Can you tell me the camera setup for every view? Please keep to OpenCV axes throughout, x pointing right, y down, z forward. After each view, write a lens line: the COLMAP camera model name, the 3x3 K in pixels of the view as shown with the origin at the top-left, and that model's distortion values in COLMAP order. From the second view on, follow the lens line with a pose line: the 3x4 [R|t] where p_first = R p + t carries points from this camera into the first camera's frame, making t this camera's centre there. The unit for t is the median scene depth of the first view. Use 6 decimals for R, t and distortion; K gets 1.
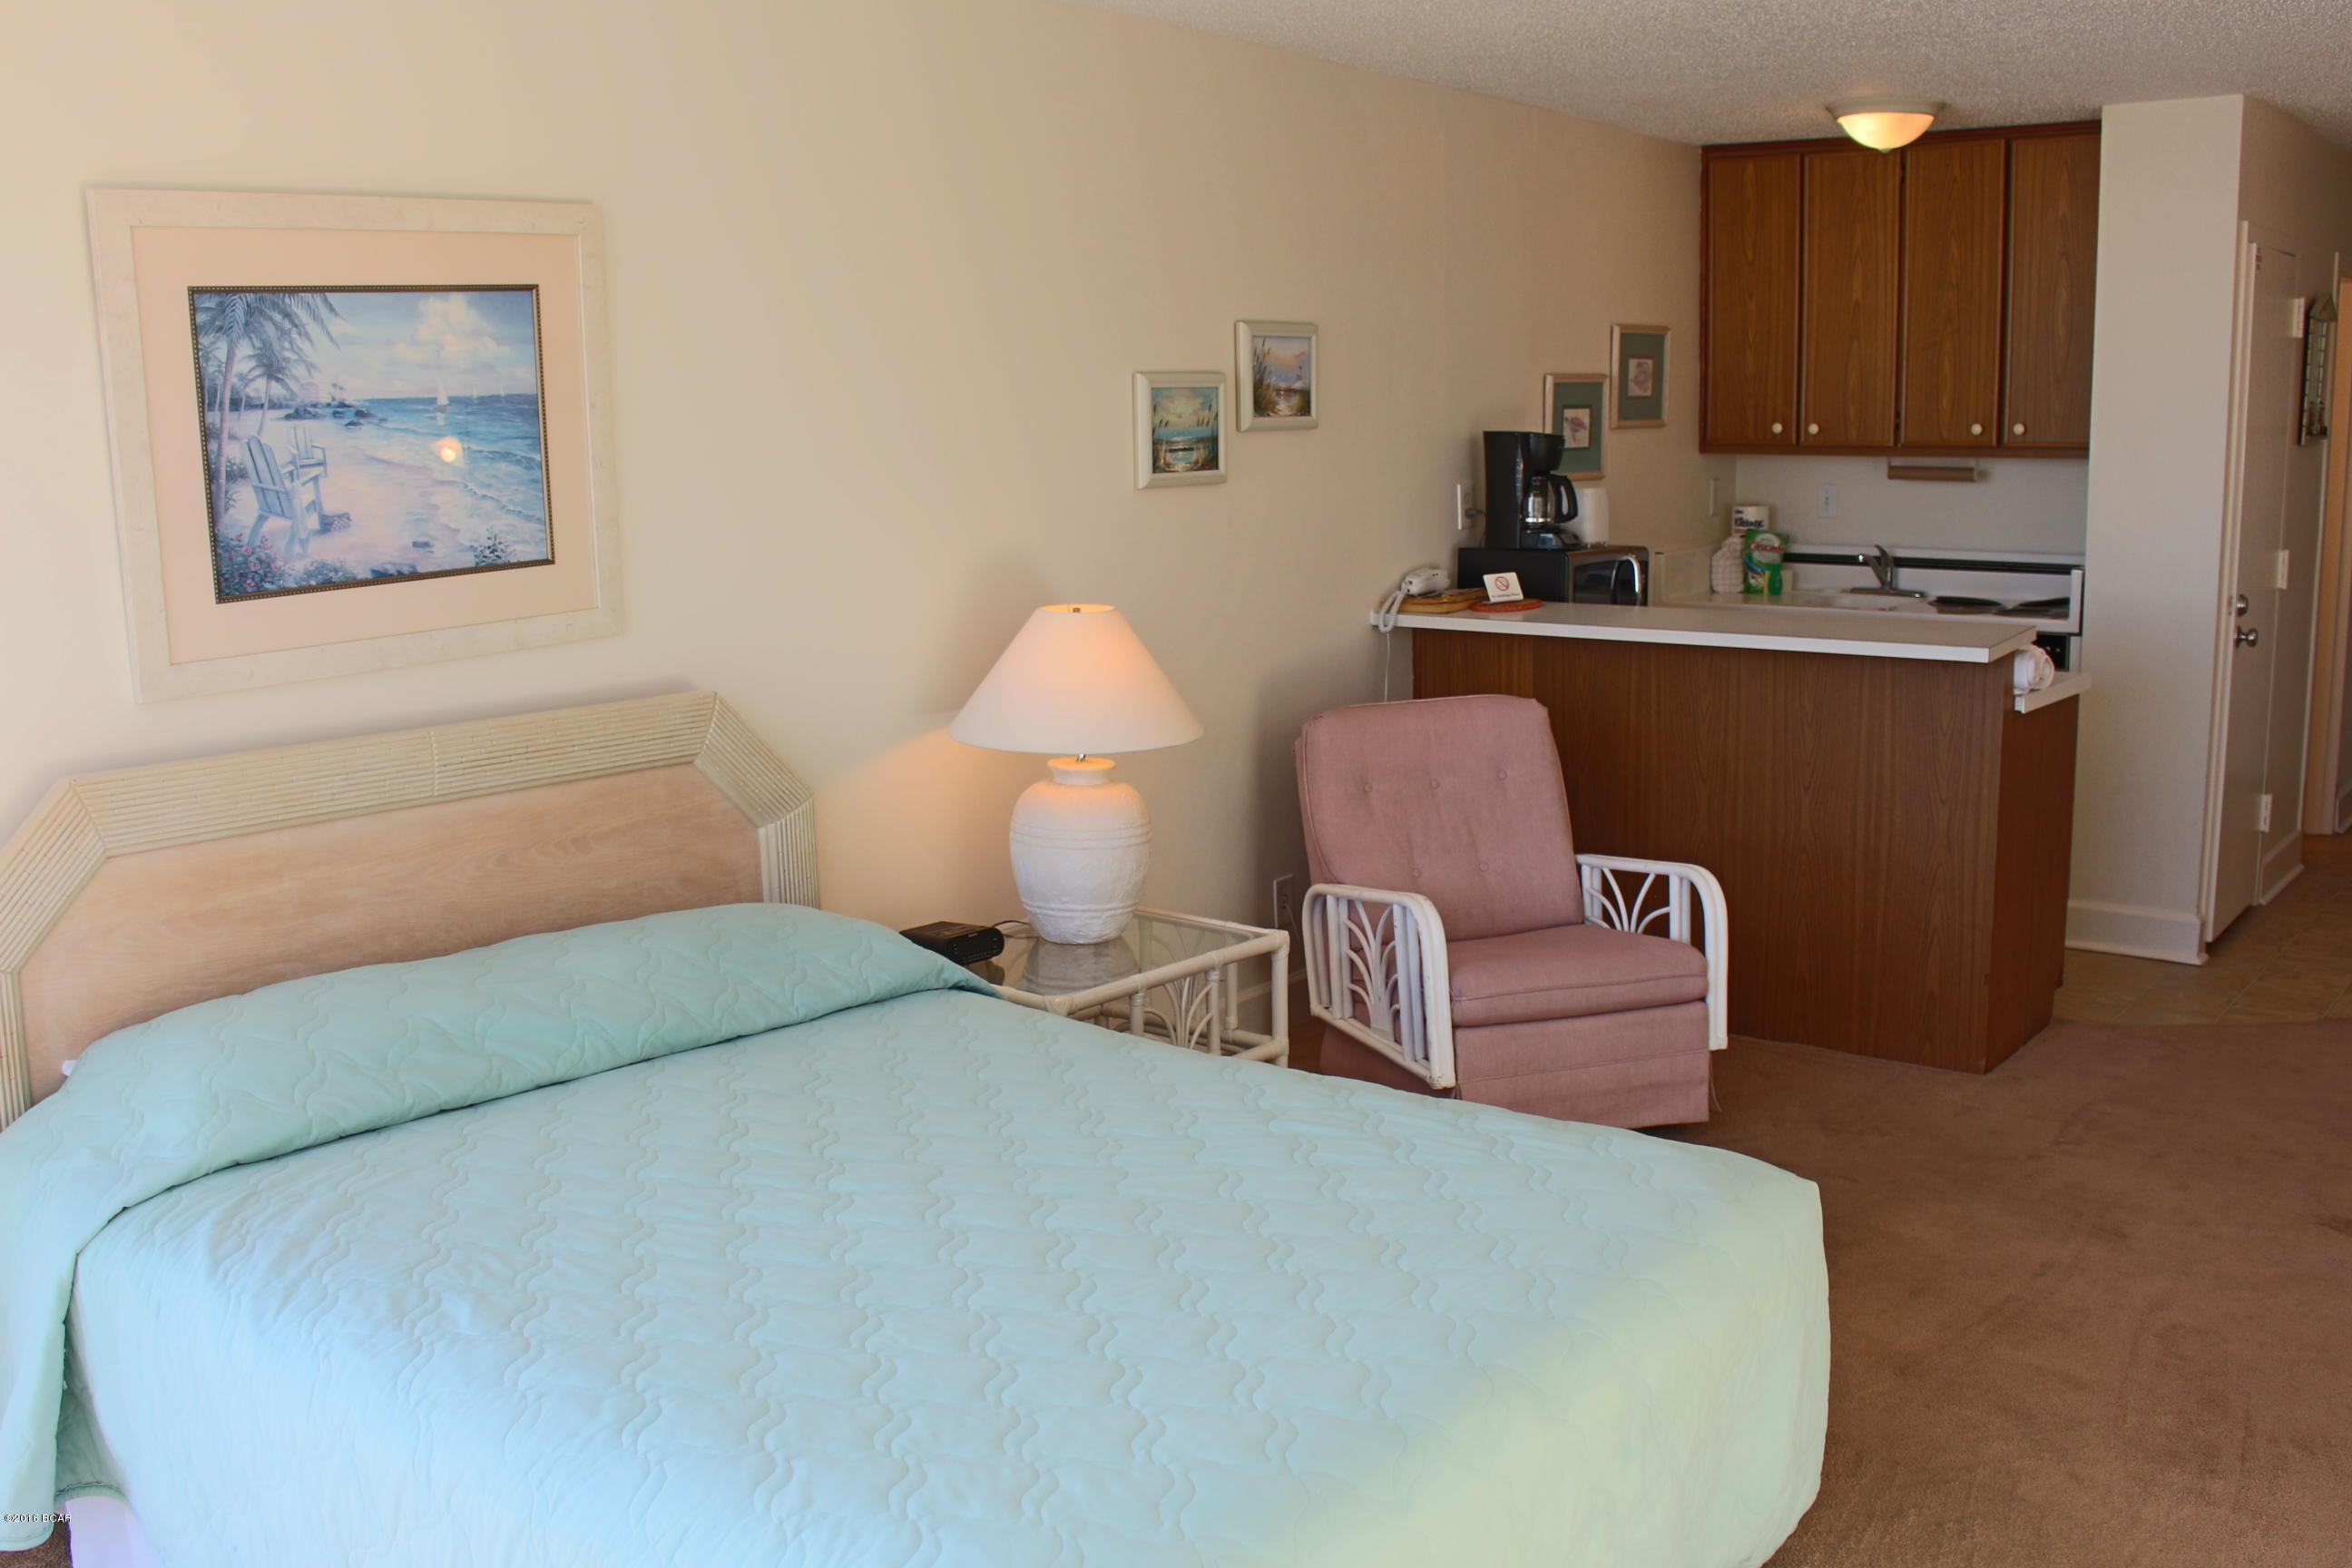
lens RADIAL K [[2164.8, 0, 1171.3], [0, 2164.8, 783.8], [0, 0, 1]] dist [-0.162144, 0.132244]
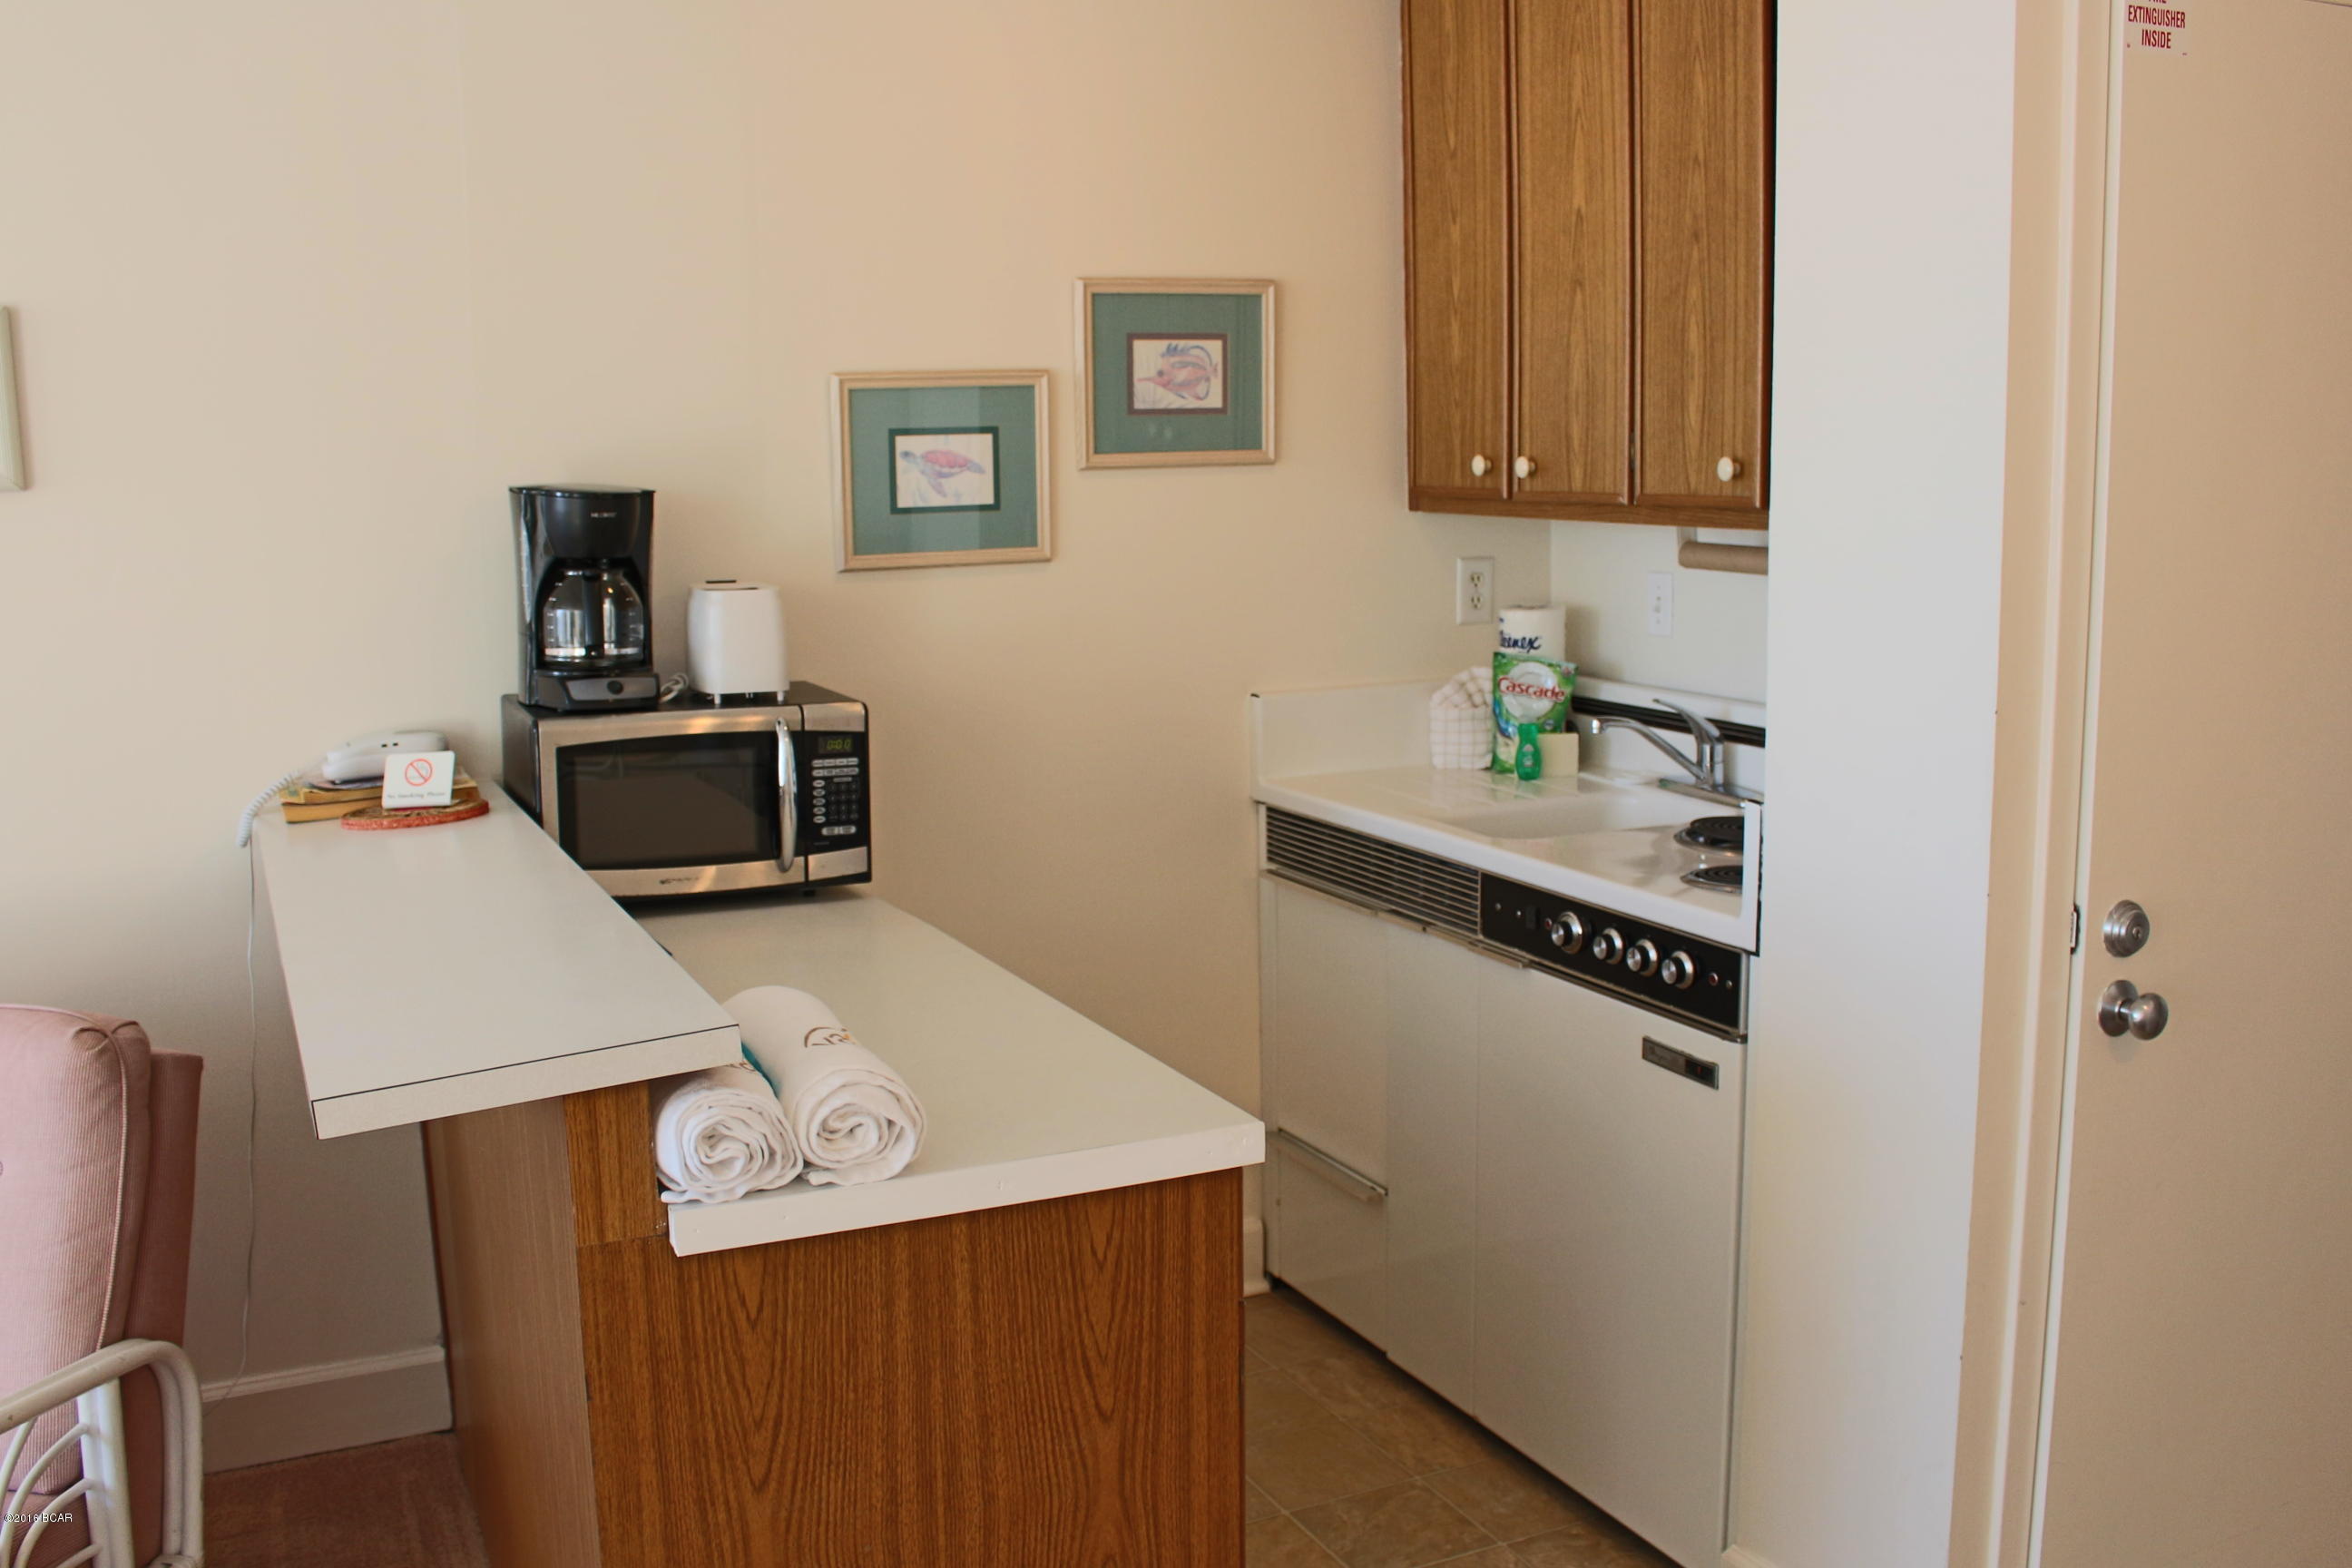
lens RADIAL K [[2164.8, 0, 1171.3], [0, 2164.8, 783.8], [0, 0, 1]] dist [-0.162144, 0.132244]
pose [[0.896267, 0.069515, -0.438034, 0.631452], [-0.072304, 0.997329, 0.010330, -0.124751], [0.437582, 0.022413, 0.898899, 0.692909]]
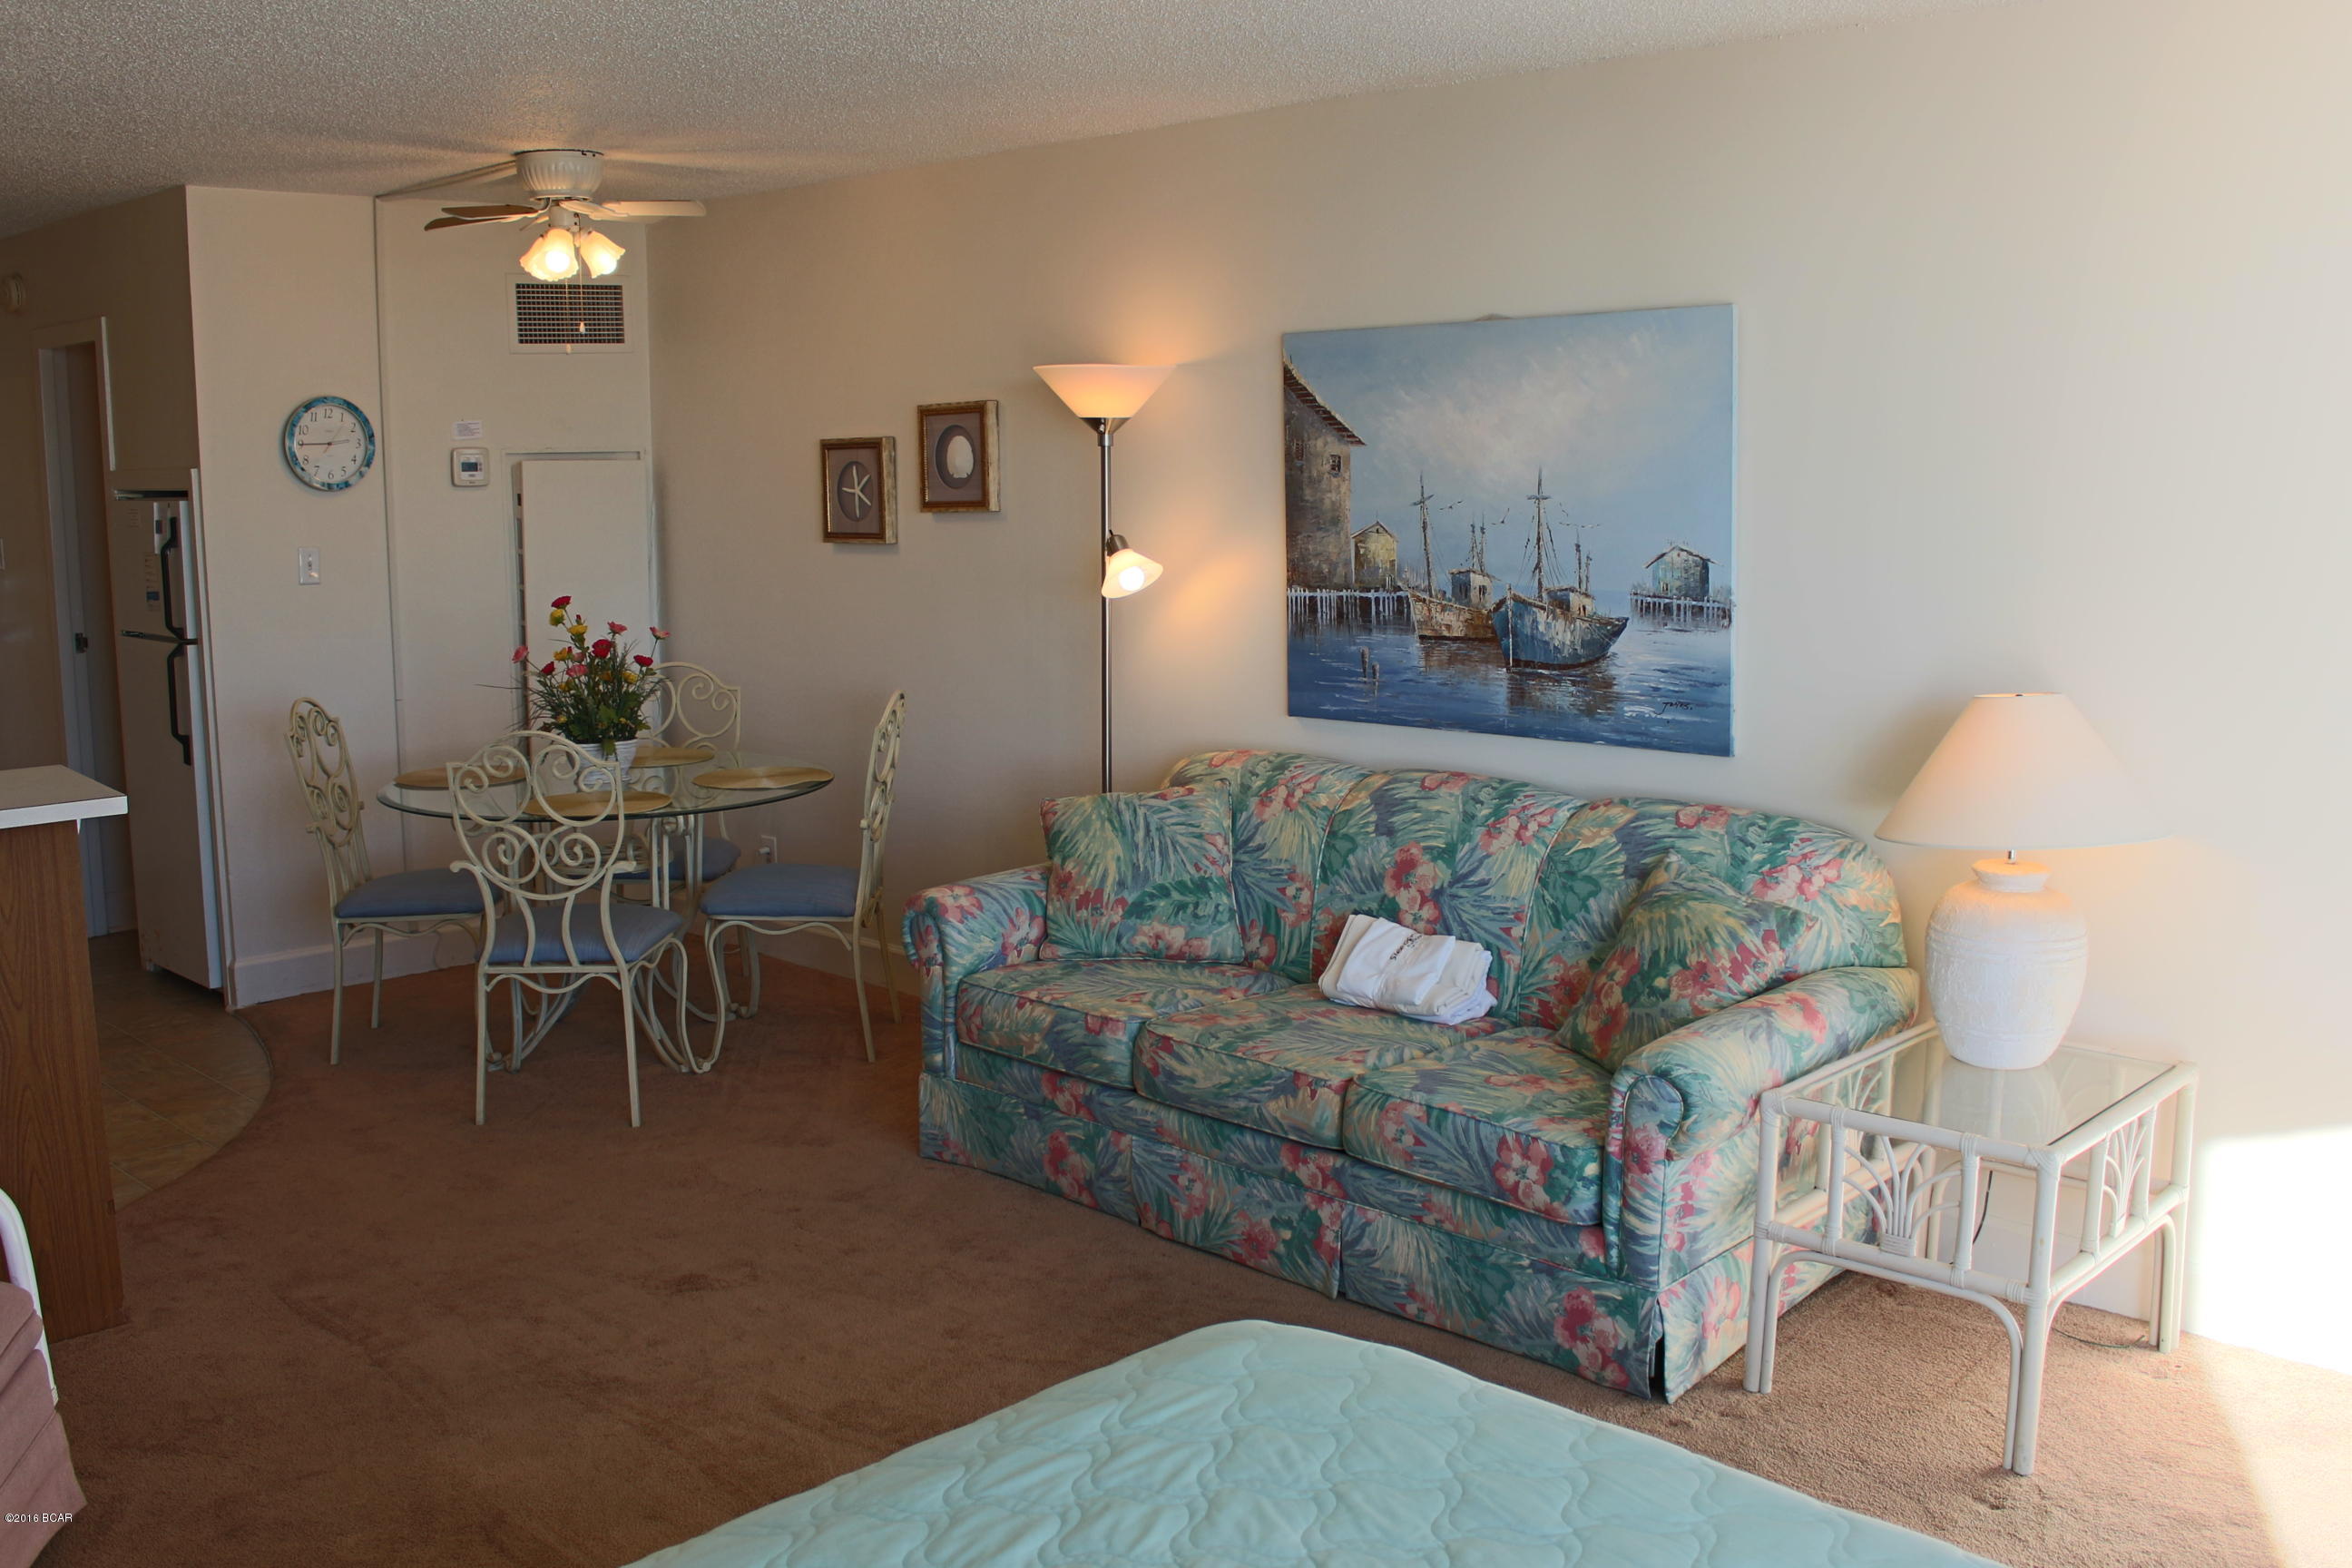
lens RADIAL K [[2164.8, 0, 1171.3], [0, 2164.8, 783.8], [0, 0, 1]] dist [-0.162144, 0.132244]
pose [[0.111537, -0.135874, 0.984428, -0.325398], [0.173024, 0.978134, 0.115402, -0.085897], [-0.978582, 0.157458, 0.132608, 0.479227]]
